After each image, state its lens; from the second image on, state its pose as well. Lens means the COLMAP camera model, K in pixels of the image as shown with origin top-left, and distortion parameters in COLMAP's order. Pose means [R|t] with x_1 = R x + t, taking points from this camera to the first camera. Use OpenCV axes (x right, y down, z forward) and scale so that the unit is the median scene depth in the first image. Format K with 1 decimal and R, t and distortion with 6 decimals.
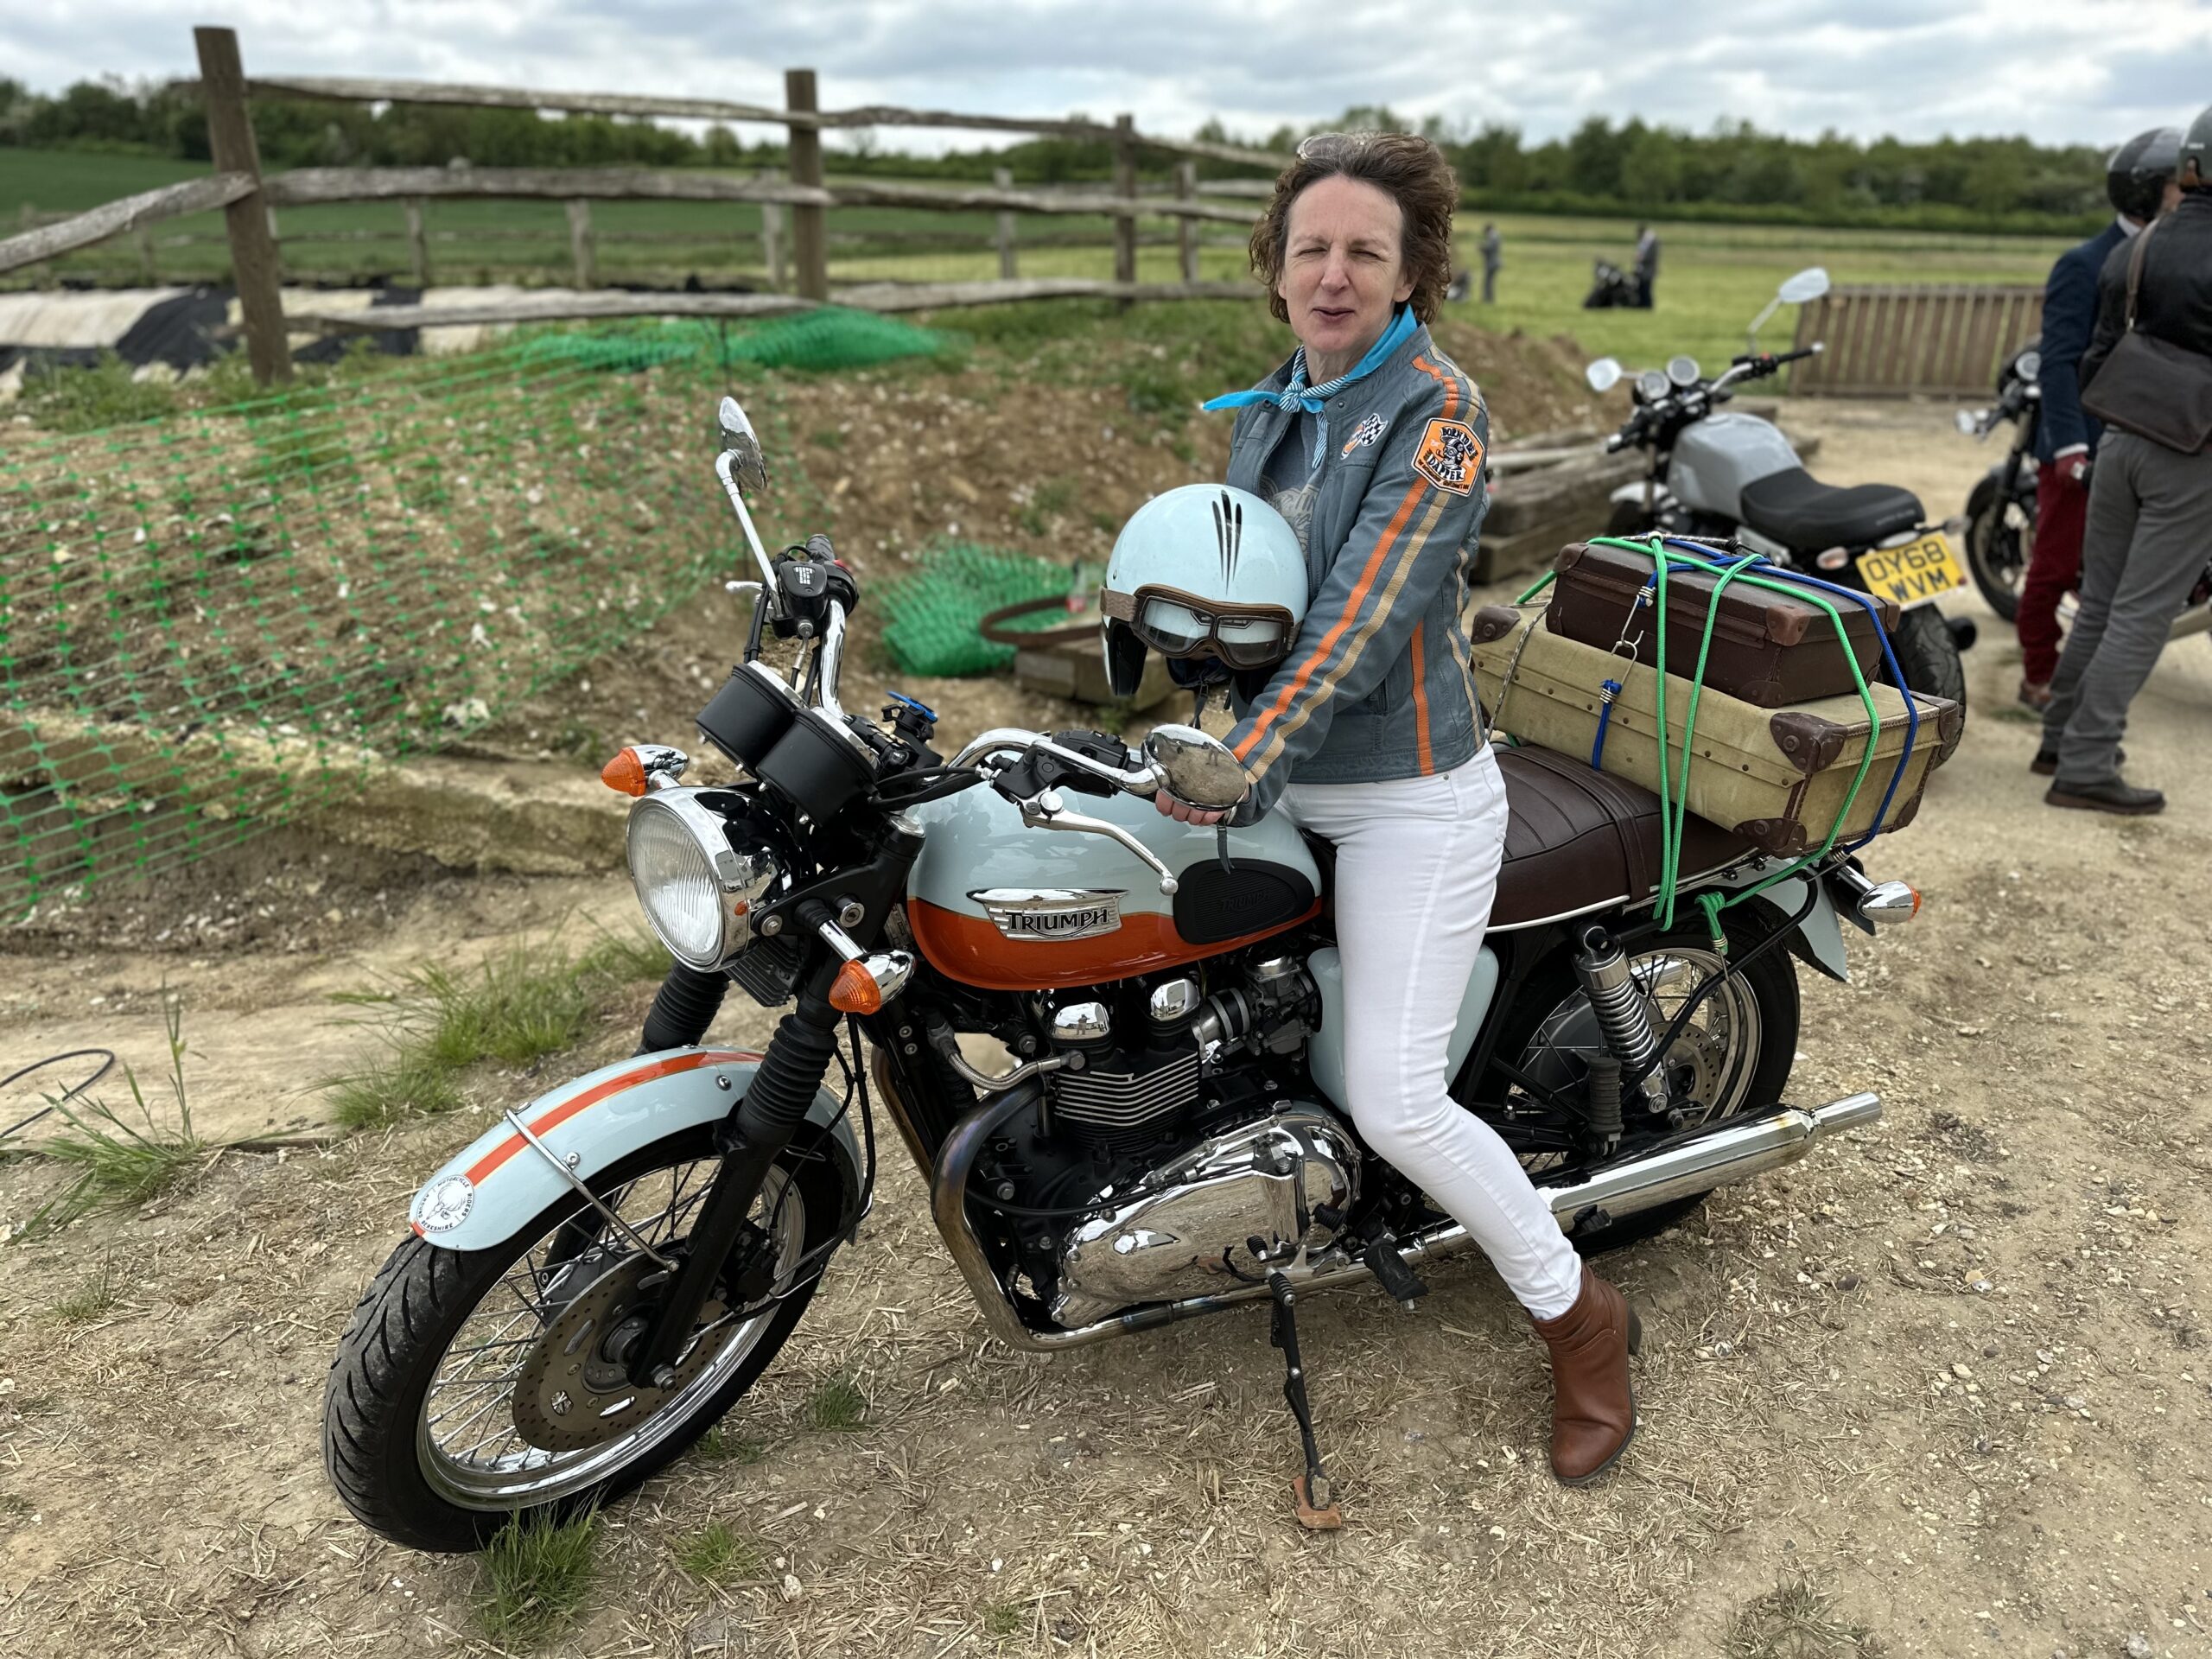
lens RADIAL K [[1587.0, 0, 1101.9], [0, 1587.0, 847.5], [0, 0, 1]] dist [0.022831, -0.031883]
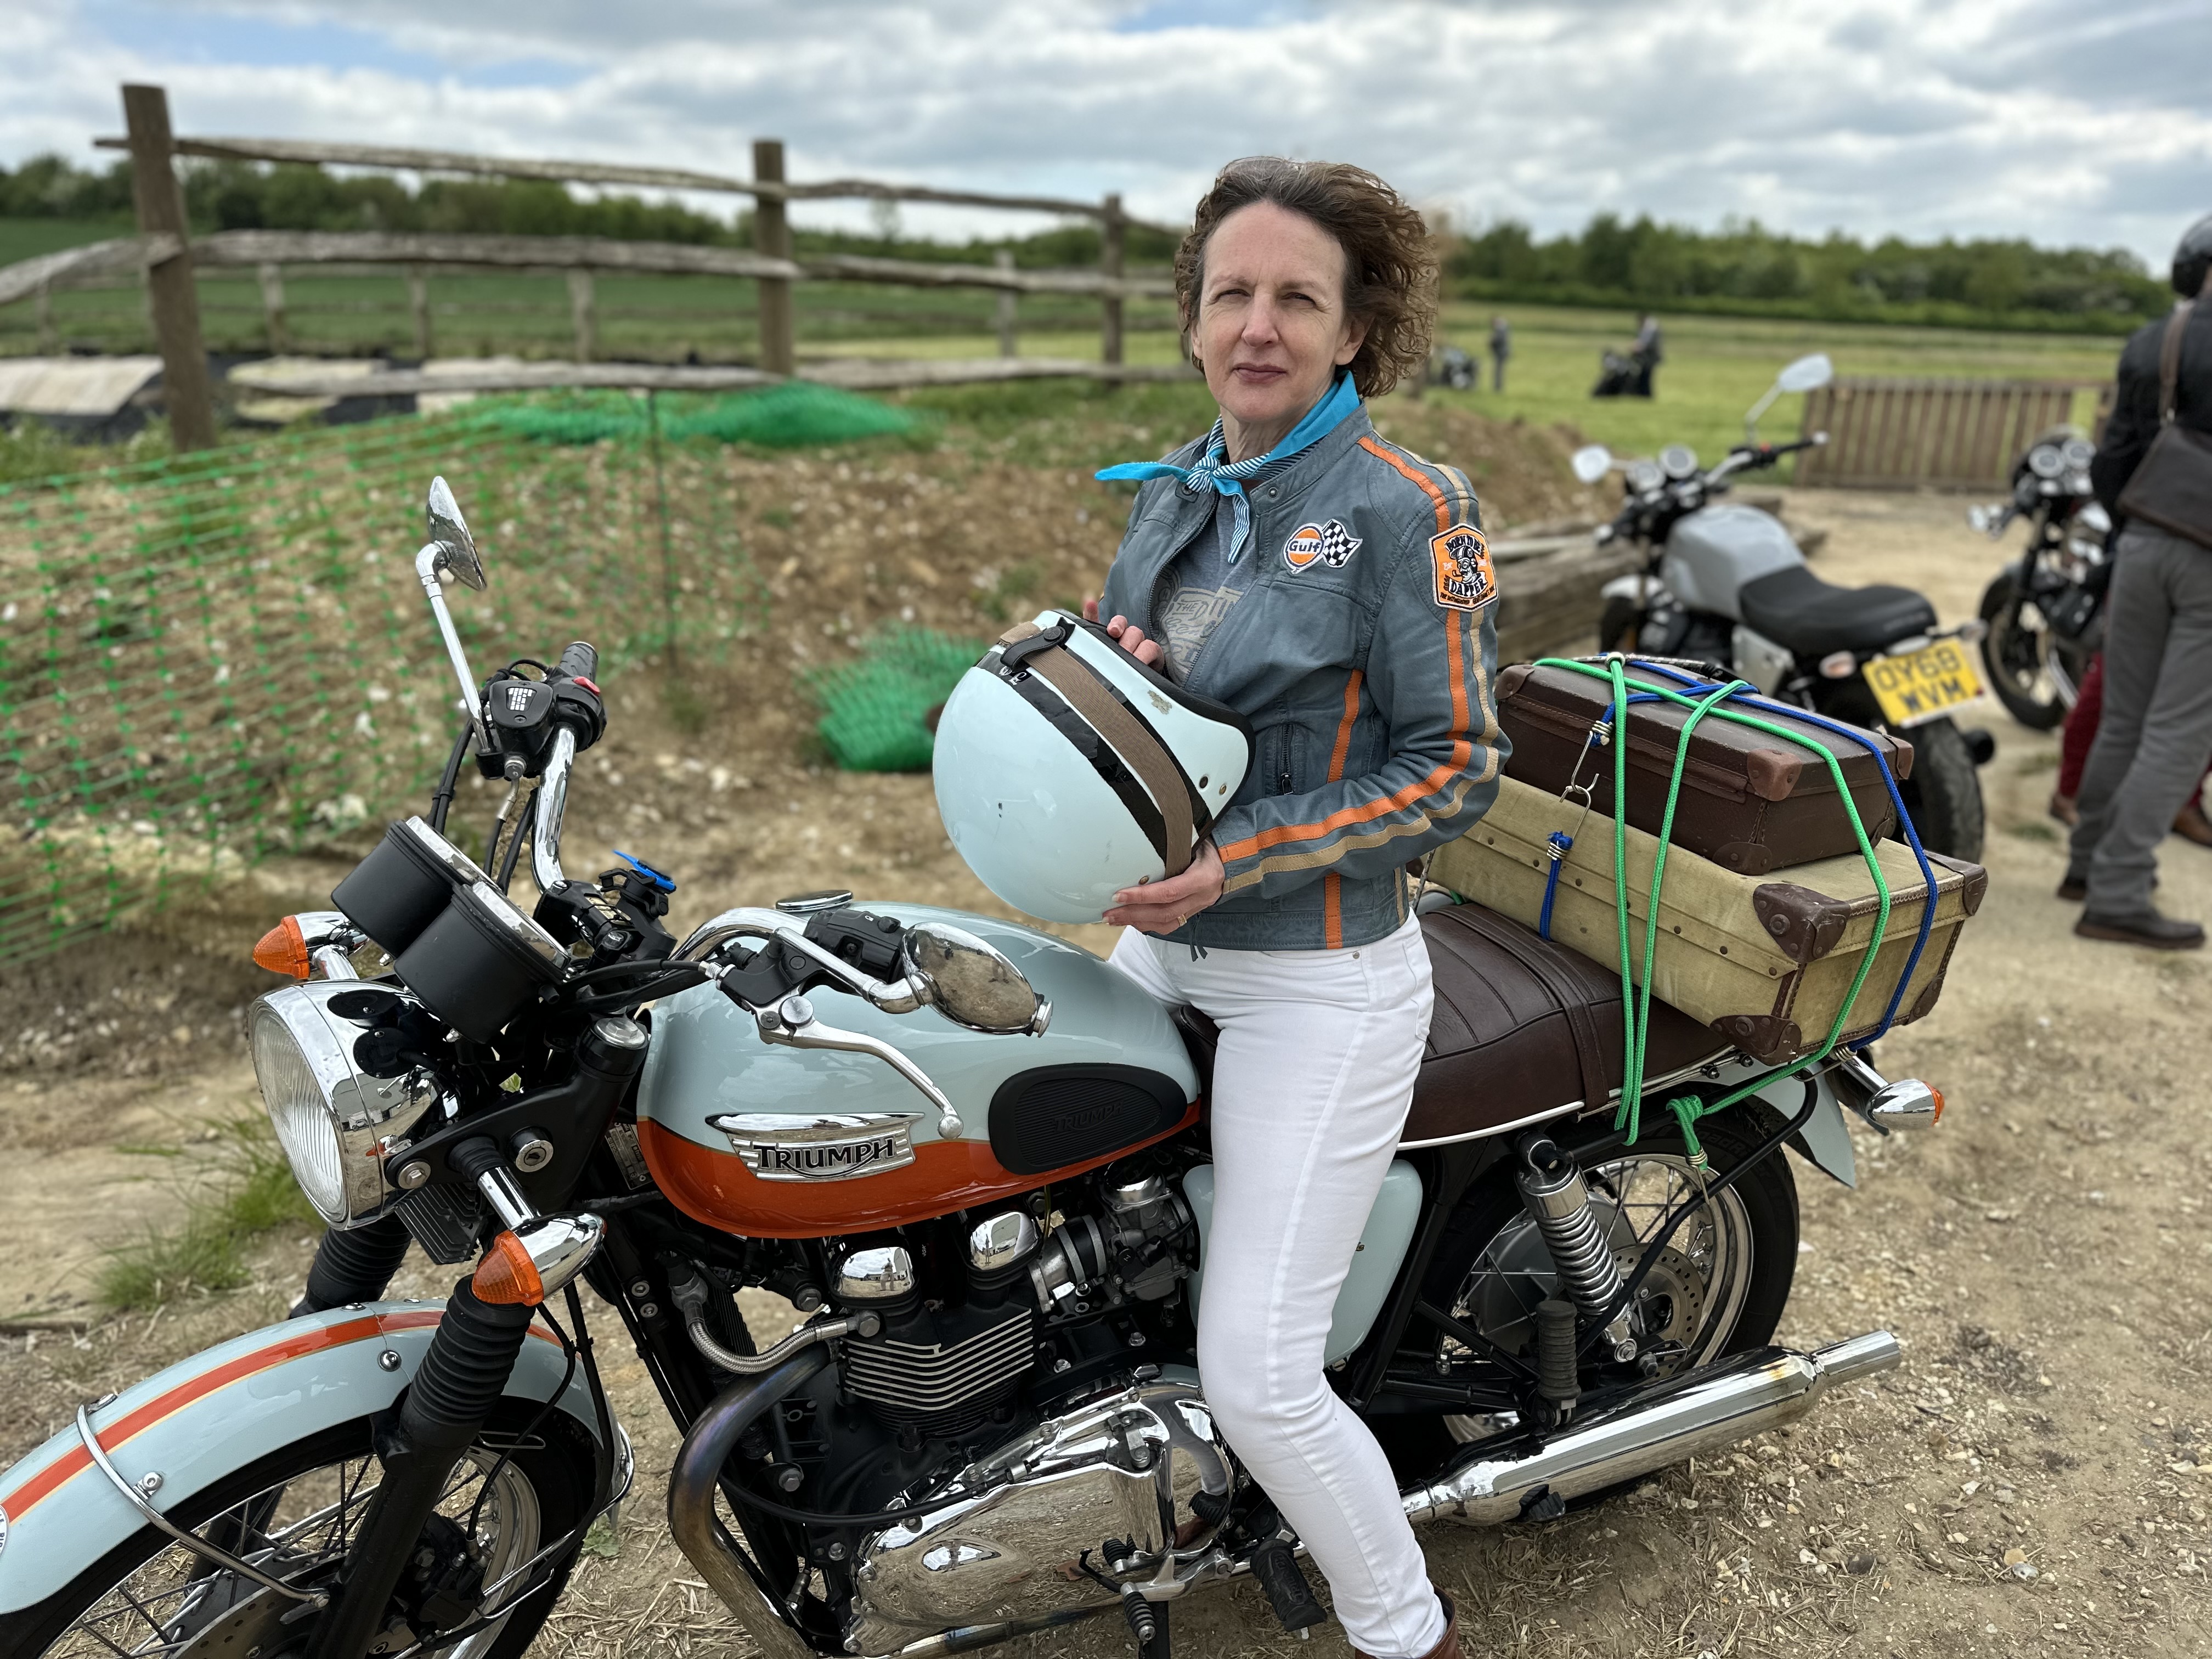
lens RADIAL K [[1587.0, 0, 1117.9], [0, 1587.0, 834.3], [0, 0, 1]] dist [0.022831, -0.031883]
pose [[0.999901, 0.013987, 0.001365, 0.074141], [-0.013891, 0.998388, -0.055024, -0.046220], [-0.002132, 0.055000, 0.998484, 0.150923]]
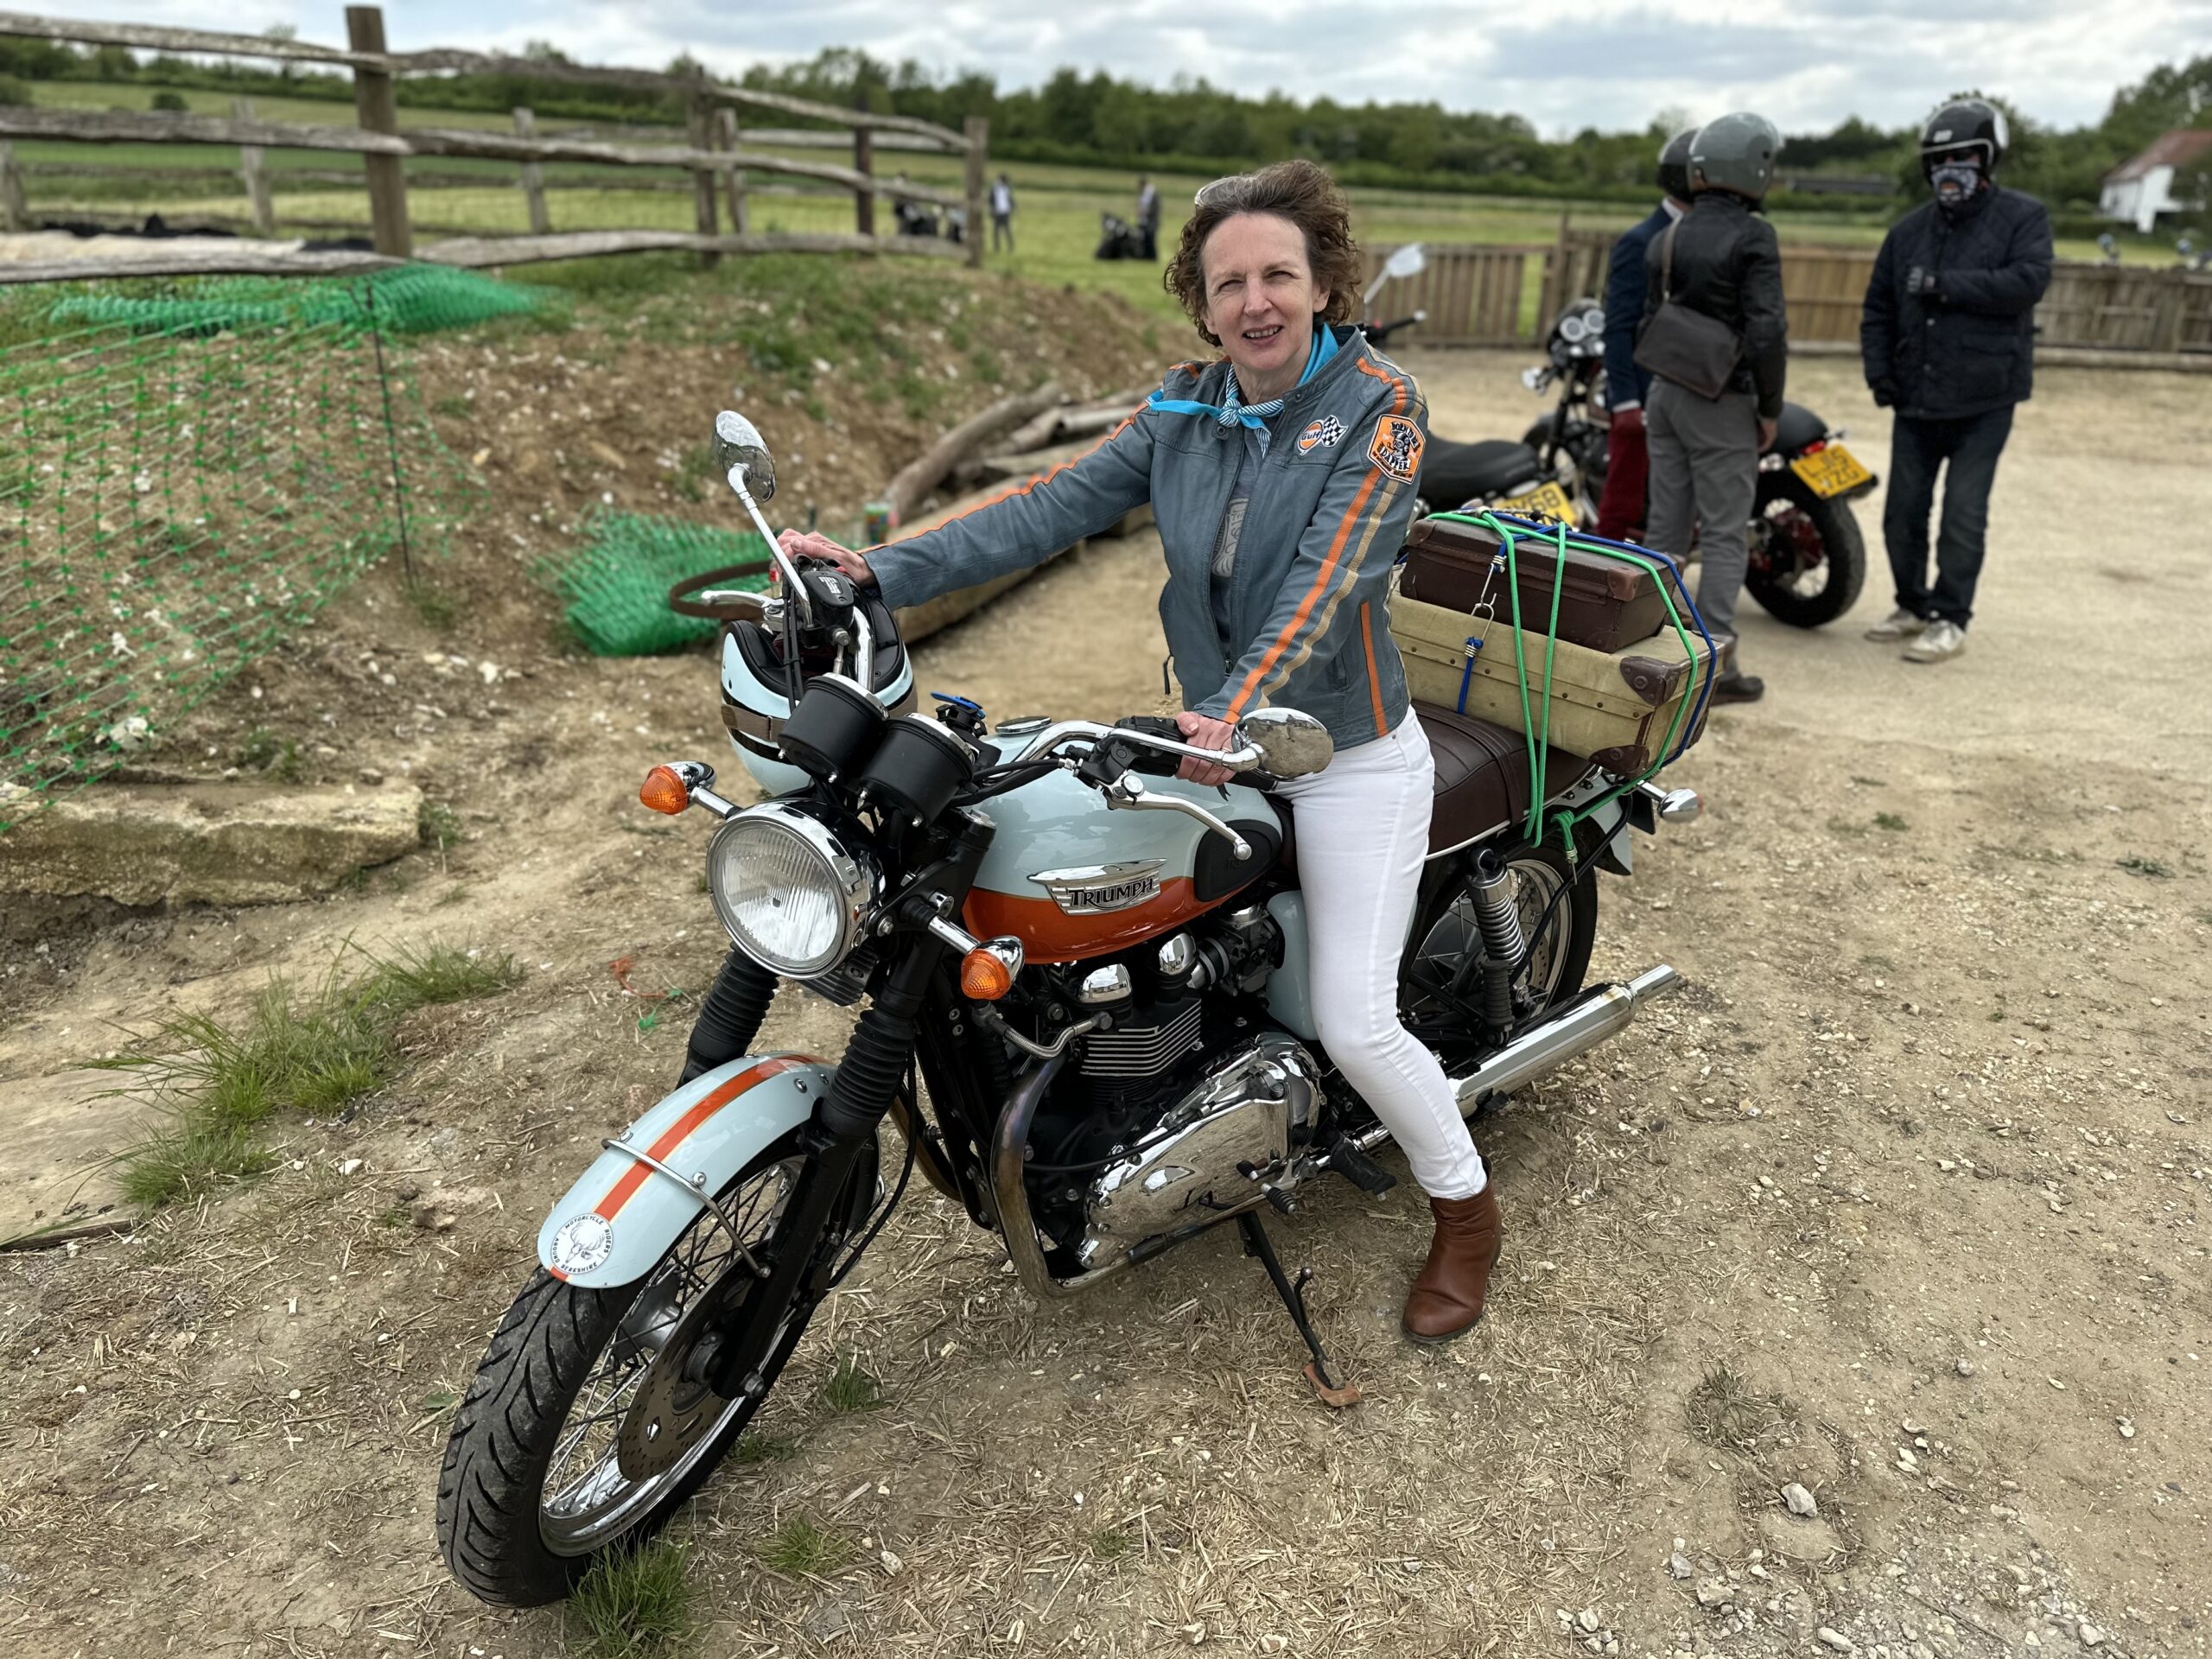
lens RADIAL K [[1587.0, 0, 1113.5], [0, 1587.0, 809.8], [0, 0, 1]] dist [0.022831, -0.031883]
pose [[0.953248, -0.090522, 0.288314, -0.224111], [0.087282, 0.995892, 0.024104, -0.024911], [-0.289311, 0.002188, 0.957233, -0.024105]]
